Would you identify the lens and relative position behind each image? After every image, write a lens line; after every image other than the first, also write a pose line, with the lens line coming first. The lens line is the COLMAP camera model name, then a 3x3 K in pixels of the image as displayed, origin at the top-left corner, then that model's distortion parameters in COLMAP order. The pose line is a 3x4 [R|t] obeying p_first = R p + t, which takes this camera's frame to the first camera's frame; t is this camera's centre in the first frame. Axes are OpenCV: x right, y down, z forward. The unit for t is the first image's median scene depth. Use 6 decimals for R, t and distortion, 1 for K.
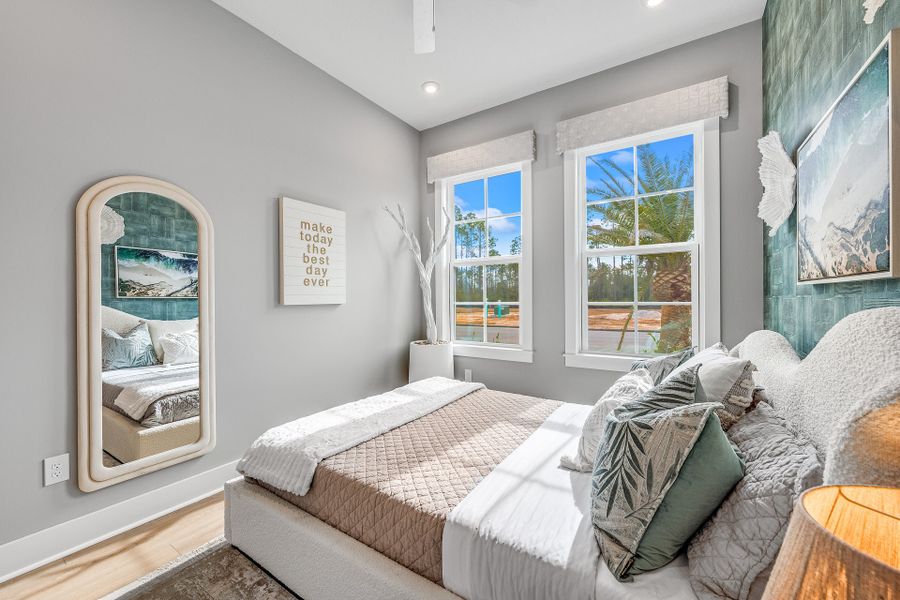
lens RADIAL K [[357.5, 0, 445.4], [0, 357.5, 297.9], [0, 0, 1]] dist [-0.000149, -0.000076]
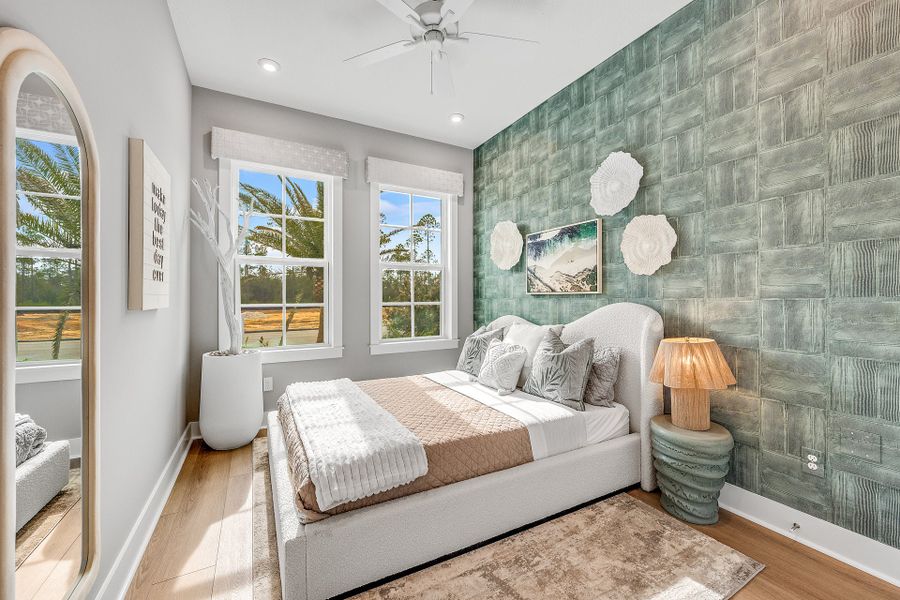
lens RADIAL K [[357.5, 0, 445.4], [0, 357.5, 297.9], [0, 0, 1]] dist [-0.000149, -0.000076]
pose [[0.474144, 0.005463, 0.880430, -0.947980], [-0.001092, 0.999984, -0.005616, 0.000821], [-0.880447, 0.001702, 0.474142, 0.282199]]
